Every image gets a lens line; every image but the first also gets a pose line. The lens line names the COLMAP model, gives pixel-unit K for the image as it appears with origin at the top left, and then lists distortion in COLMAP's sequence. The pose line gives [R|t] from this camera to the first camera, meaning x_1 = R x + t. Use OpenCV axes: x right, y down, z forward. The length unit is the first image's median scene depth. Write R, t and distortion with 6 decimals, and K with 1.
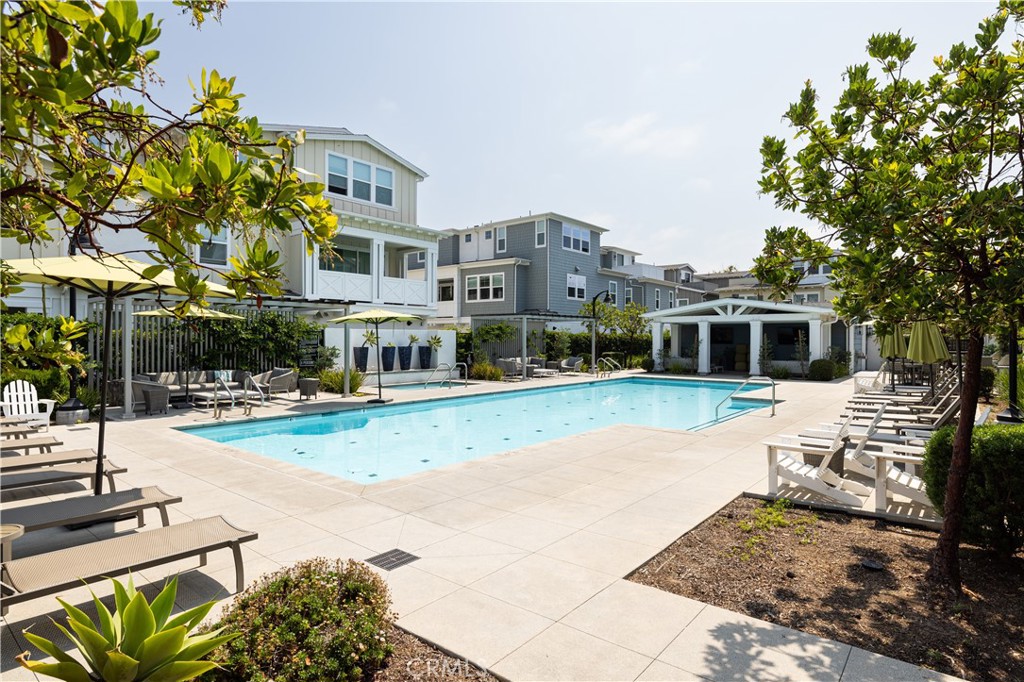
lens RADIAL K [[550.7, 0, 512.0], [0, 550.7, 342.1], [0, 0, 1]] dist [0.001650, 0.000066]
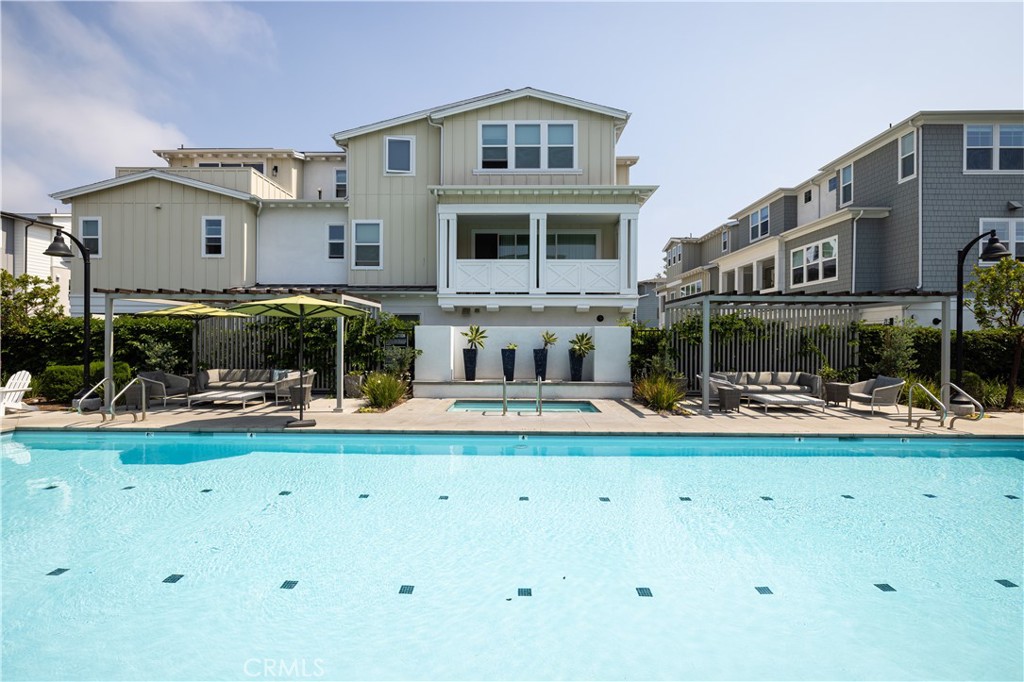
lens RADIAL K [[488.3, 0, 511.7], [0, 488.3, 340.0], [0, 0, 1]] dist [-0.008584, 0.001749]
pose [[0.622278, 0.000006, -0.782796, 0.271436], [-0.007908, 0.999949, -0.006278, 0.000079], [0.782756, 0.010097, 0.622247, 0.518190]]
